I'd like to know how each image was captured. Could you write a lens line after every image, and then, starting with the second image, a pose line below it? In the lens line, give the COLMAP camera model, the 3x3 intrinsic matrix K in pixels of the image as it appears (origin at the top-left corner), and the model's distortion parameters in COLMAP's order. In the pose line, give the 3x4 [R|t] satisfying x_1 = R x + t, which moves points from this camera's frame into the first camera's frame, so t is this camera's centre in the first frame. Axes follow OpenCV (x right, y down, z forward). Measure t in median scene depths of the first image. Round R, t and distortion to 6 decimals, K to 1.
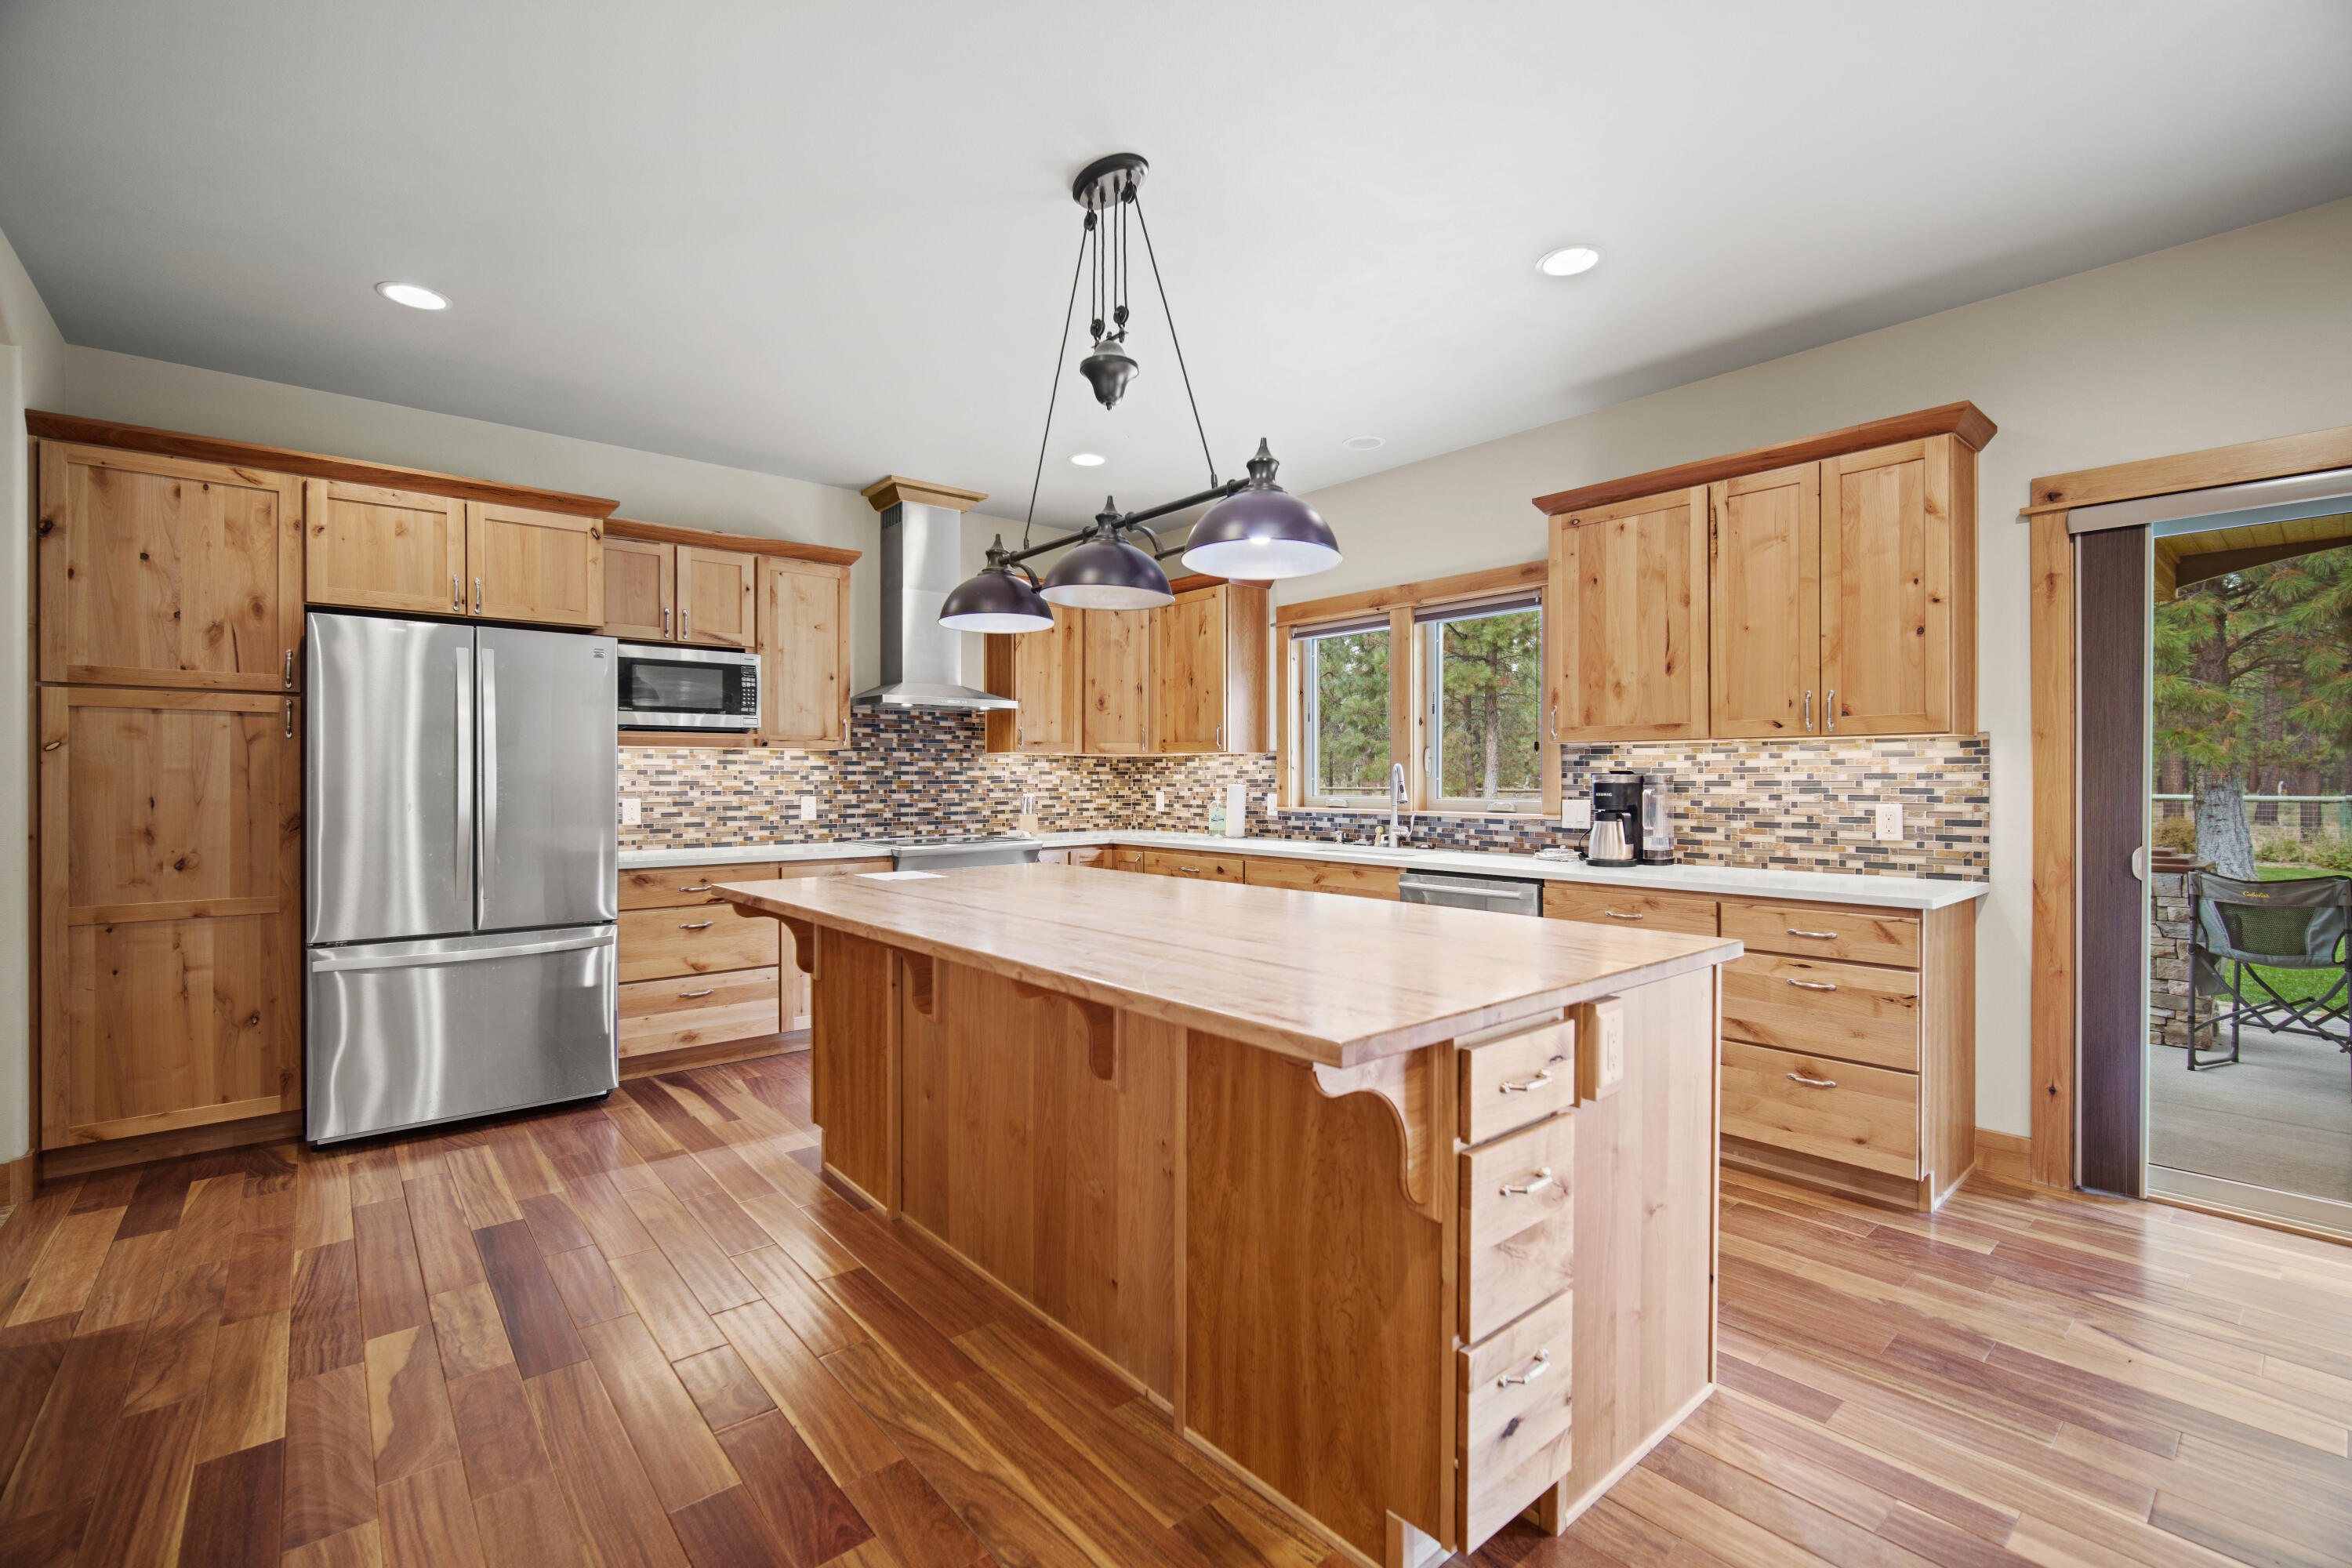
lens RADIAL K [[1022.6, 0, 1171.5], [0, 1022.6, 783.0], [0, 0, 1]] dist [-0.015427, 0.005274]
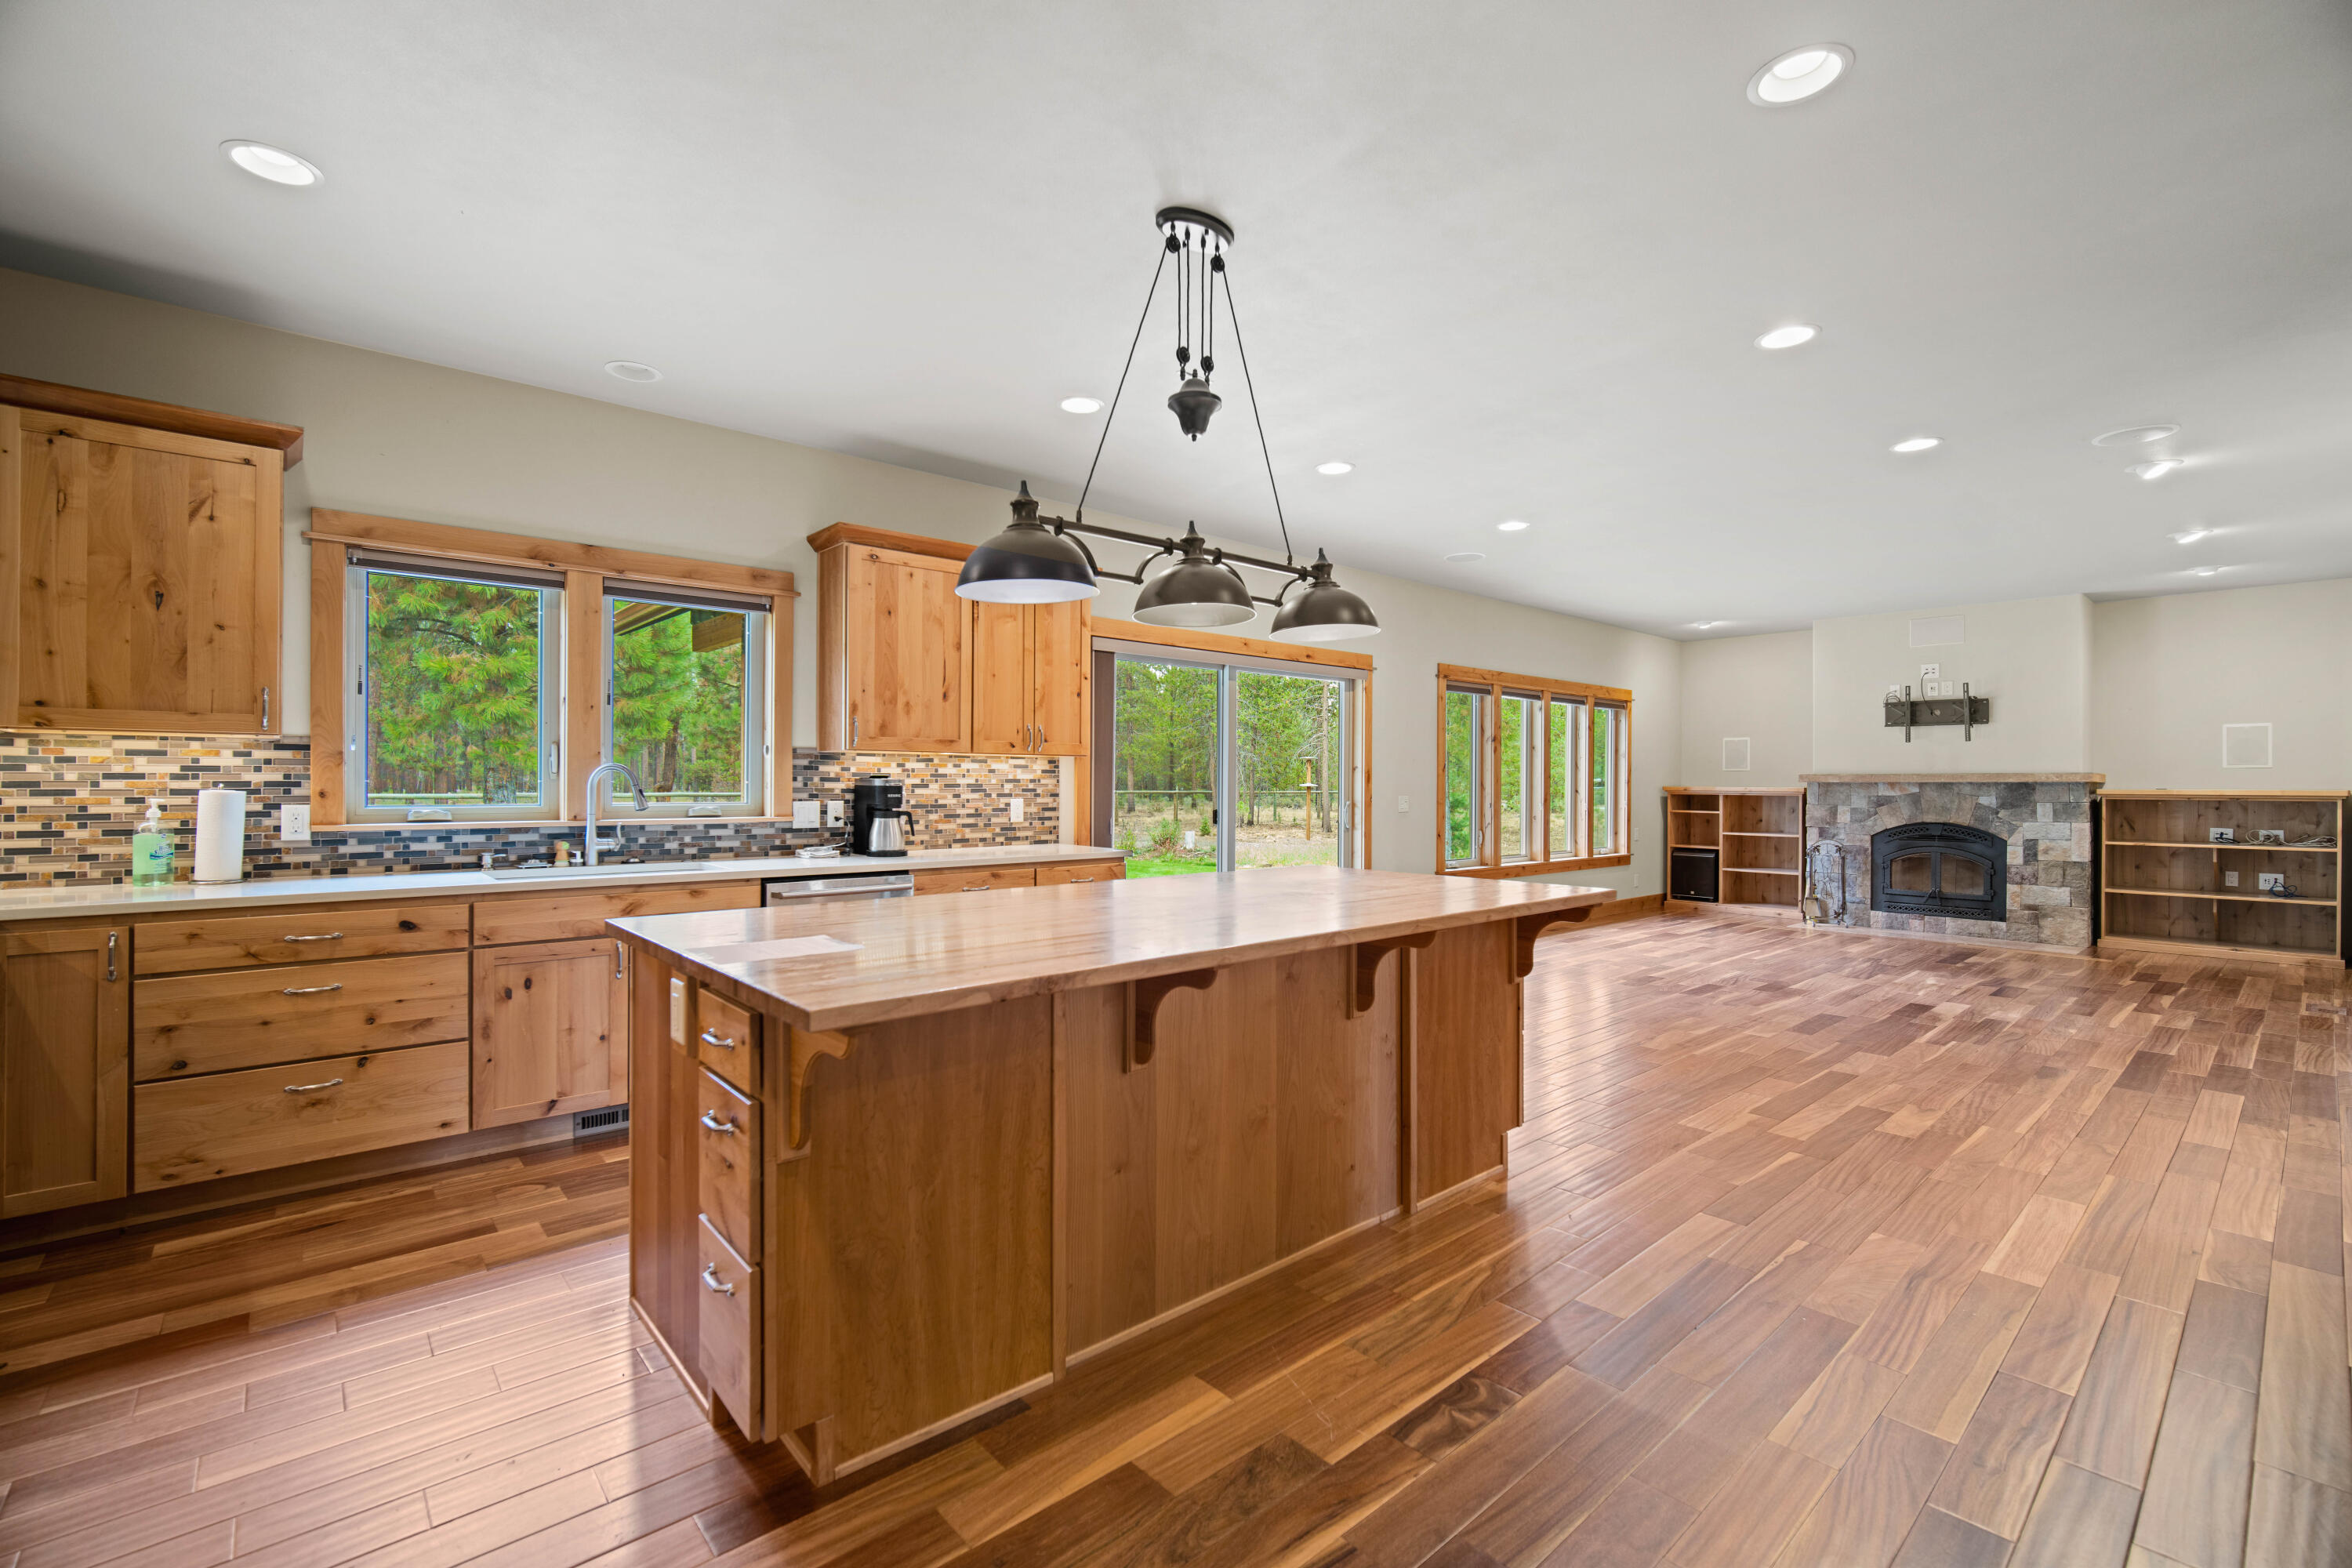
lens RADIAL K [[1022.6, 0, 1171.5], [0, 1022.6, 783.0], [0, 0, 1]] dist [-0.015427, 0.005274]
pose [[-0.018658, -0.001082, 0.999825, -0.627028], [0.000670, 0.999999, 0.001095, -0.003638], [-0.999826, 0.000690, -0.018658, 0.575587]]
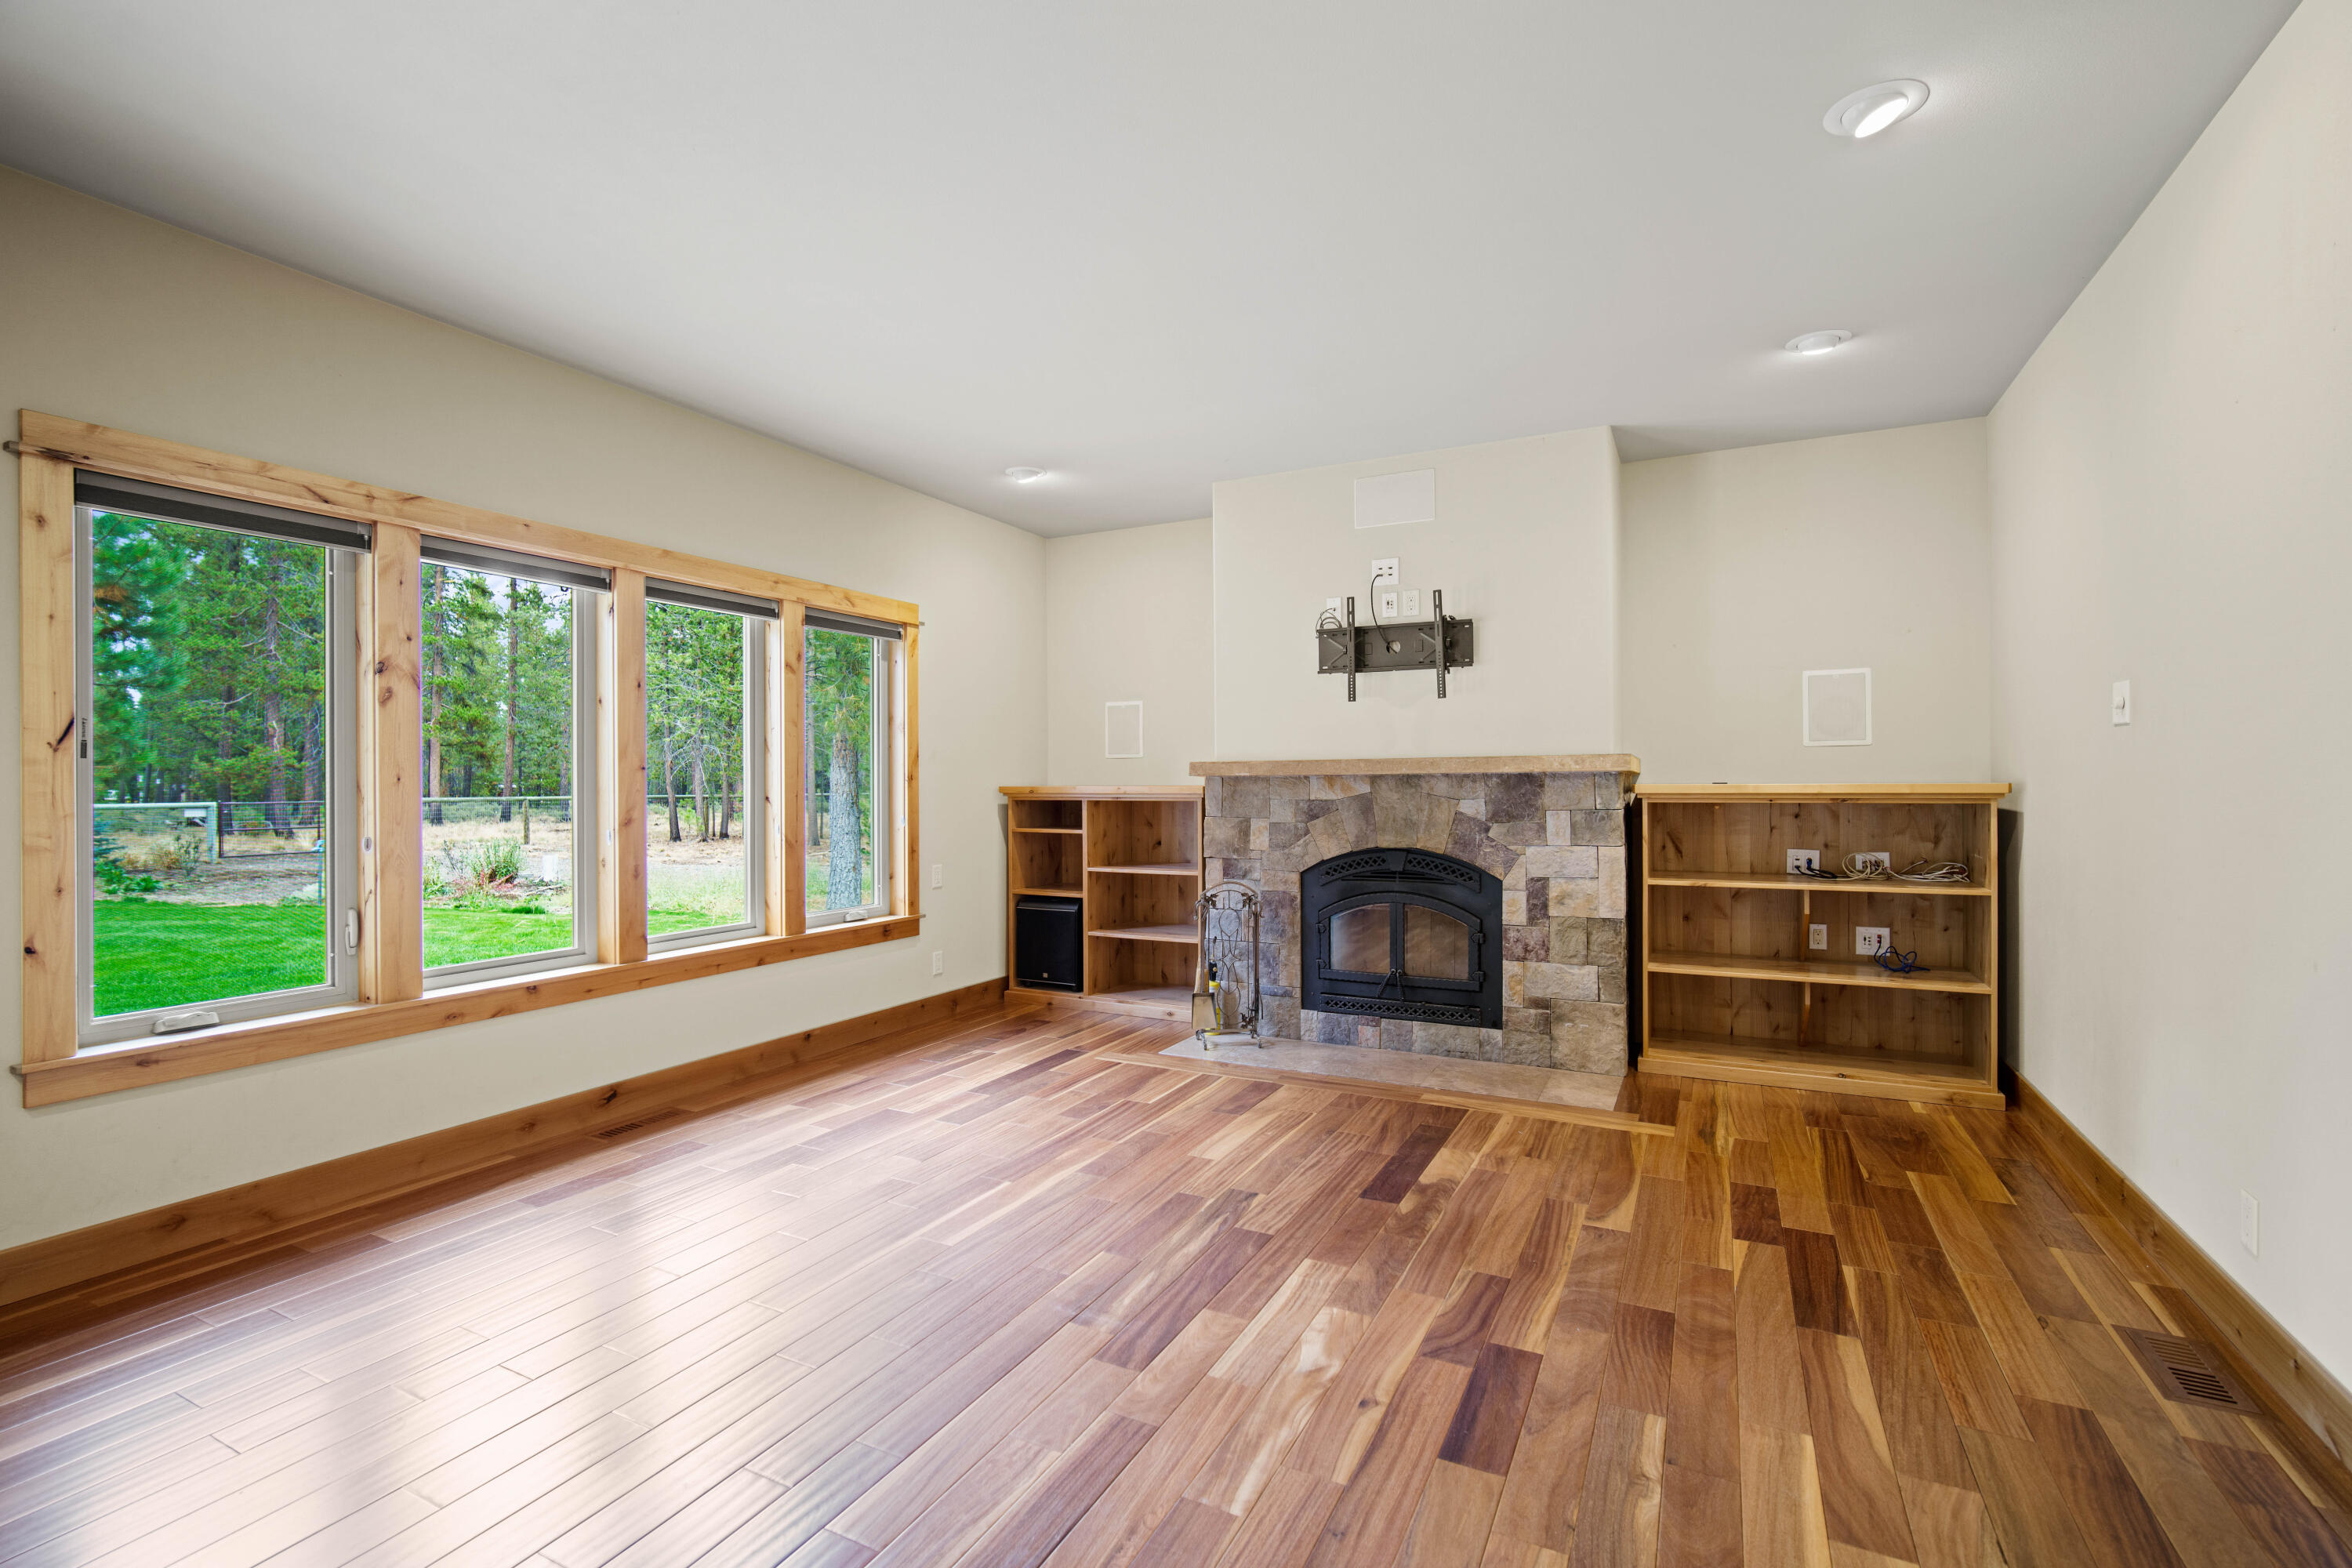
lens RADIAL K [[1060.1, 0, 1168.5], [0, 1060.1, 779.0], [0, 0, 1]] dist [-0.009389, 0.000317]
pose [[-0.382429, 0.003629, 0.923978, 0.299894], [0.009389, 0.999956, -0.000041, 0.000349], [-0.923937, 0.008660, -0.382447, -0.232323]]
